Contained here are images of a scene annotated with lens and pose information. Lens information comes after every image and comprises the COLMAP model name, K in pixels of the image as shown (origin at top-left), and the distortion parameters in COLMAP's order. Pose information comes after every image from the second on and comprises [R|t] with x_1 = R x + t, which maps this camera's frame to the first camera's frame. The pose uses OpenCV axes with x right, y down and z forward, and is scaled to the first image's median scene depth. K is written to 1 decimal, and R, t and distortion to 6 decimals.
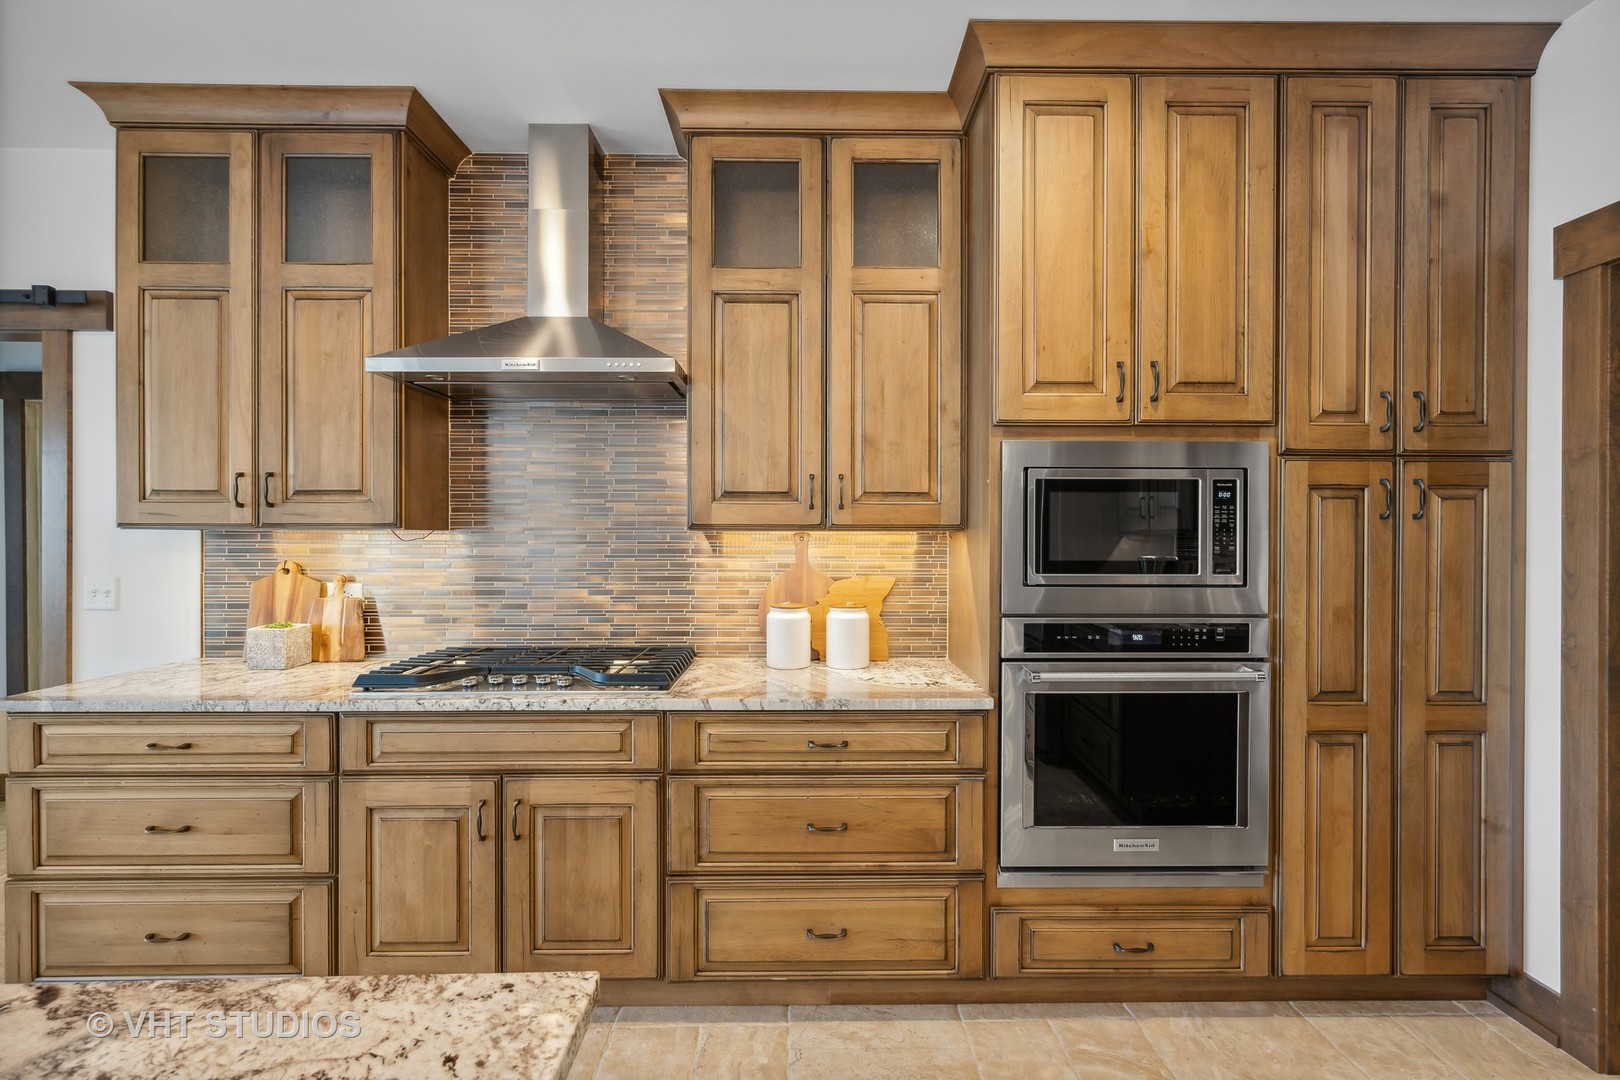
lens RADIAL K [[690.5, 0, 813.4], [0, 690.5, 539.5], [0, 0, 1]] dist [-0.001767, 0.000252]
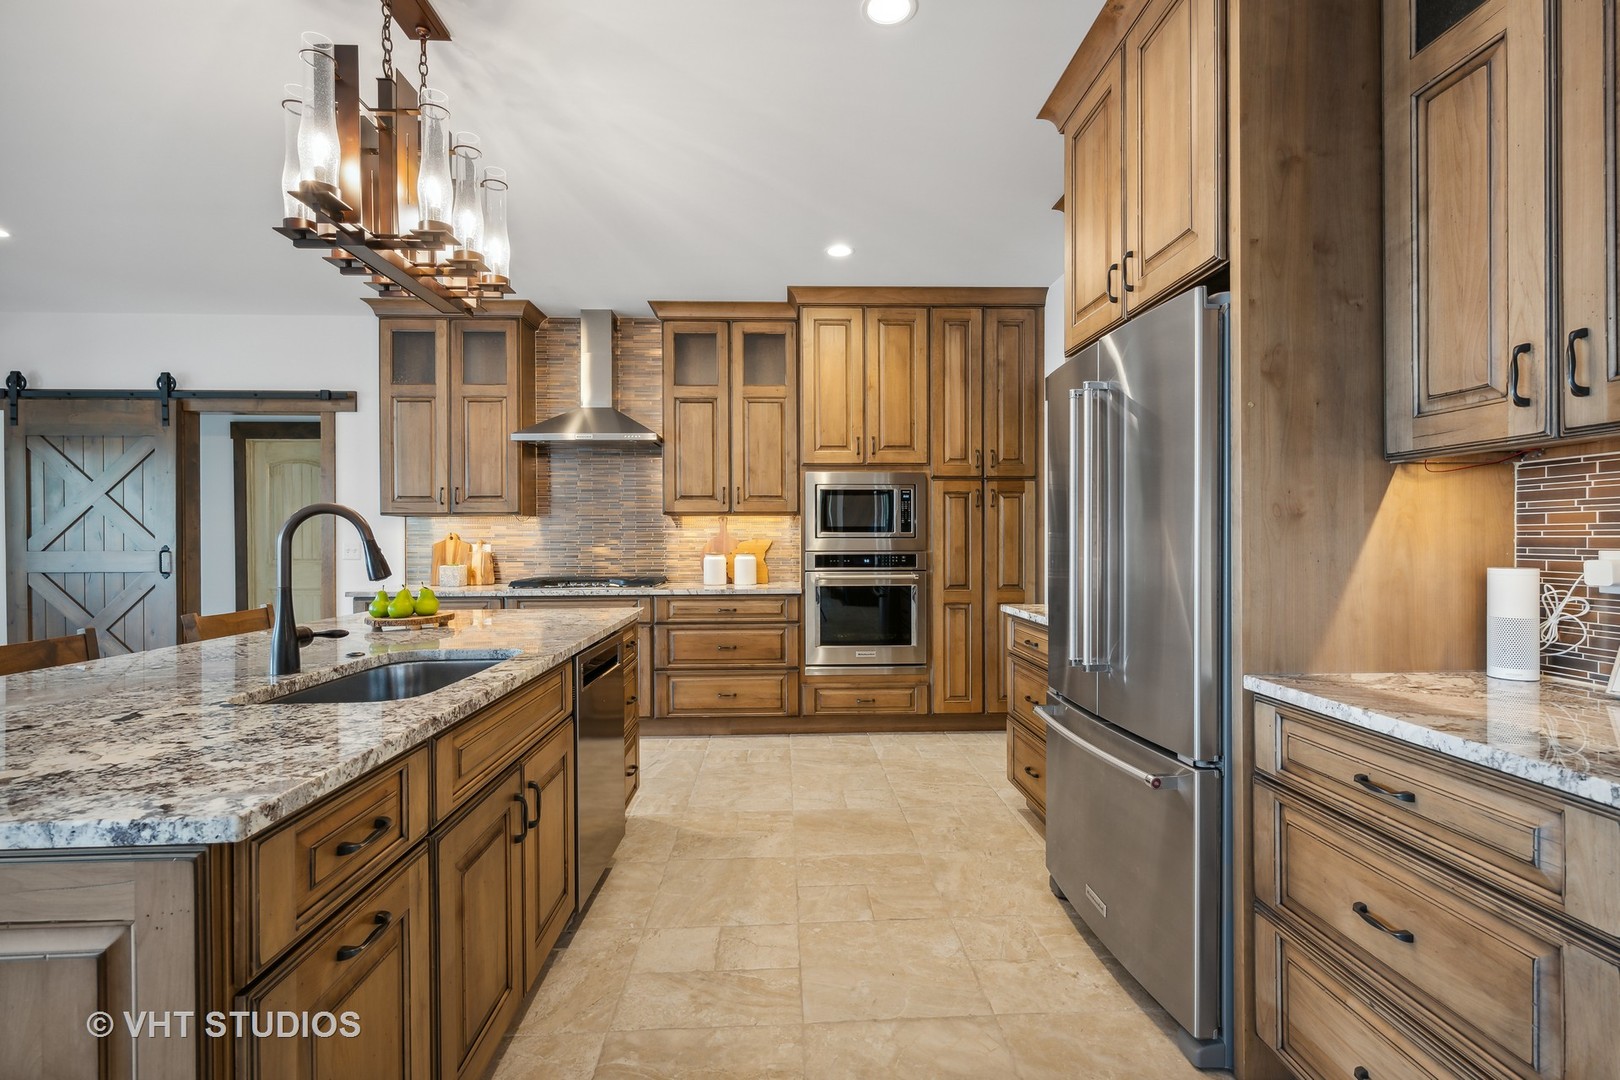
lens RADIAL K [[745.7, 0, 804.7], [0, 745.7, 538.8], [0, 0, 1]] dist [-0.000968, -0.000233]
pose [[0.999916, -0.005527, 0.011687, 0.225743], [0.005555, 0.999982, -0.002283, 0.070206], [-0.011674, 0.002348, 0.999929, -1.295175]]
